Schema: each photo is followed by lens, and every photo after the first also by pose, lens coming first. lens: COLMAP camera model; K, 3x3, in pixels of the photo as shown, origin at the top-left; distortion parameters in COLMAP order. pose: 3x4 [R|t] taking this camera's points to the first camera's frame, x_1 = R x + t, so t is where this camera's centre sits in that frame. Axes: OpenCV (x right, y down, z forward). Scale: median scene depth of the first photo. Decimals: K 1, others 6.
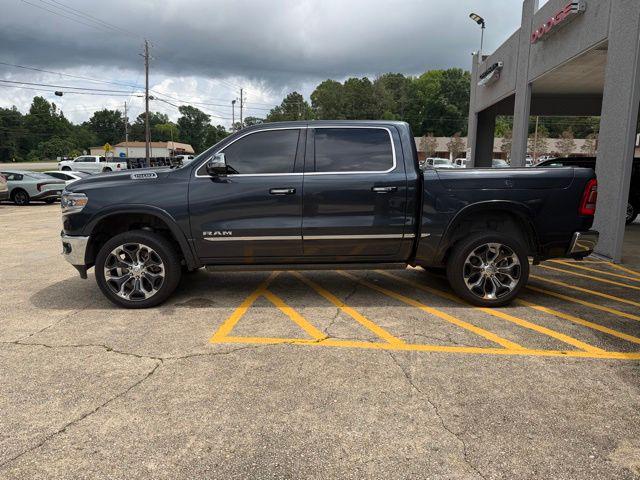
lens RADIAL K [[455.4, 0, 321.3], [0, 455.4, 234.0], [0, 0, 1]] dist [0.017479, -0.028984]
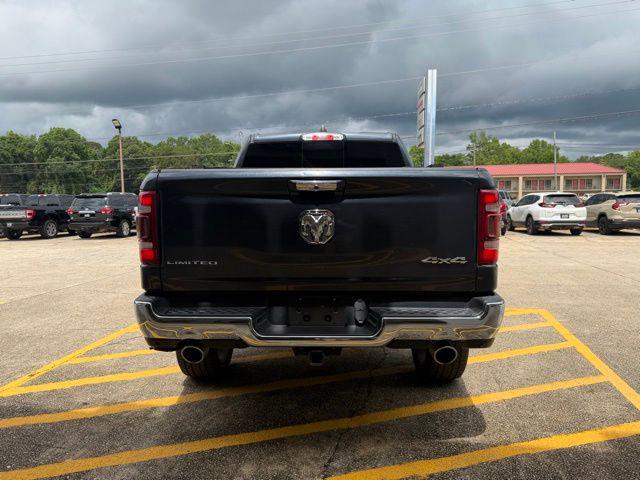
lens RADIAL K [[455.4, 0, 318.2], [0, 455.4, 241.0], [0, 0, 1]] dist [0.017479, -0.028984]
pose [[-0.066554, 0.070375, -0.995298, 0.803000], [-0.121029, 0.989575, 0.078063, -0.096122], [0.990415, 0.125655, -0.057342, 0.908452]]
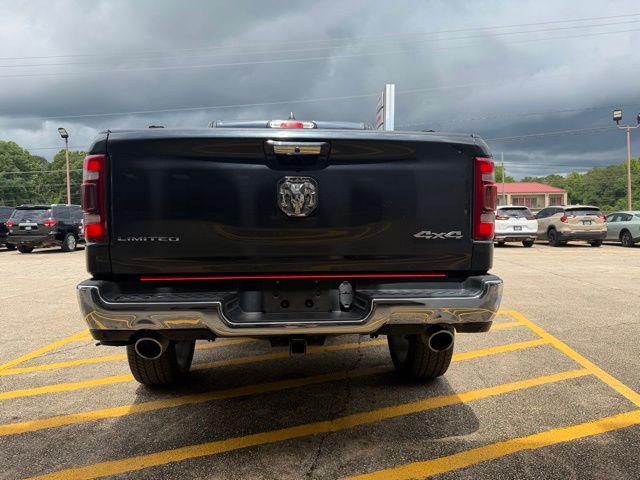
lens RADIAL K [[455.4, 0, 321.9], [0, 455.4, 243.7], [0, 0, 1]] dist [0.017479, -0.028984]
pose [[0.034829, 0.036816, -0.998715, 0.760984], [-0.122391, 0.991956, 0.032299, -0.059901], [0.991871, 0.121109, 0.039055, 0.894293]]
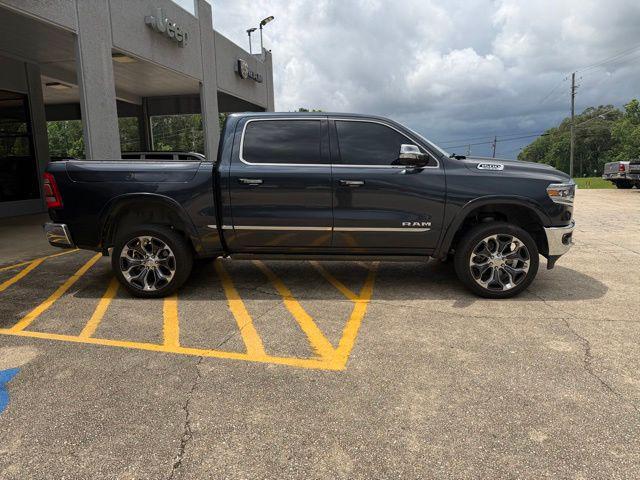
lens RADIAL K [[455.4, 0, 320.7], [0, 455.4, 238.1], [0, 0, 1]] dist [0.017479, -0.028984]
pose [[-0.995069, -0.010350, 0.098647, -0.100539], [0.018998, 0.956241, 0.291963, -0.234981], [-0.097353, 0.292398, -0.951329, 1.733551]]
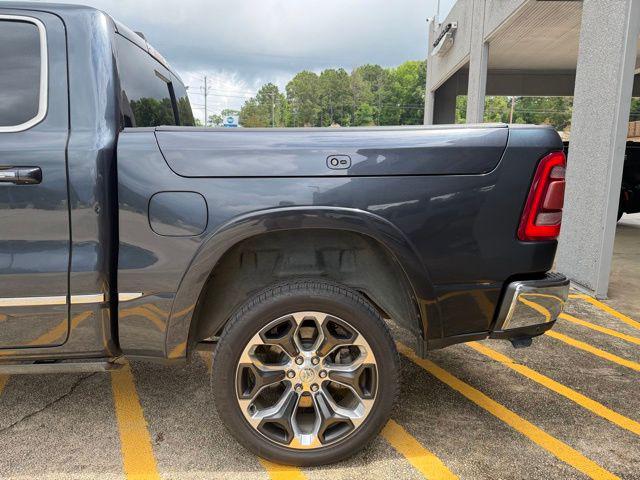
lens RADIAL K [[455.4, 0, 320.2], [0, 455.4, 238.2], [0, 0, 1]] dist [0.017479, -0.028984]
pose [[0.999244, -0.008709, 0.037878, 0.273428], [0.007870, 0.999721, 0.022248, -0.039236], [-0.038061, -0.021933, 0.999035, 0.444179]]
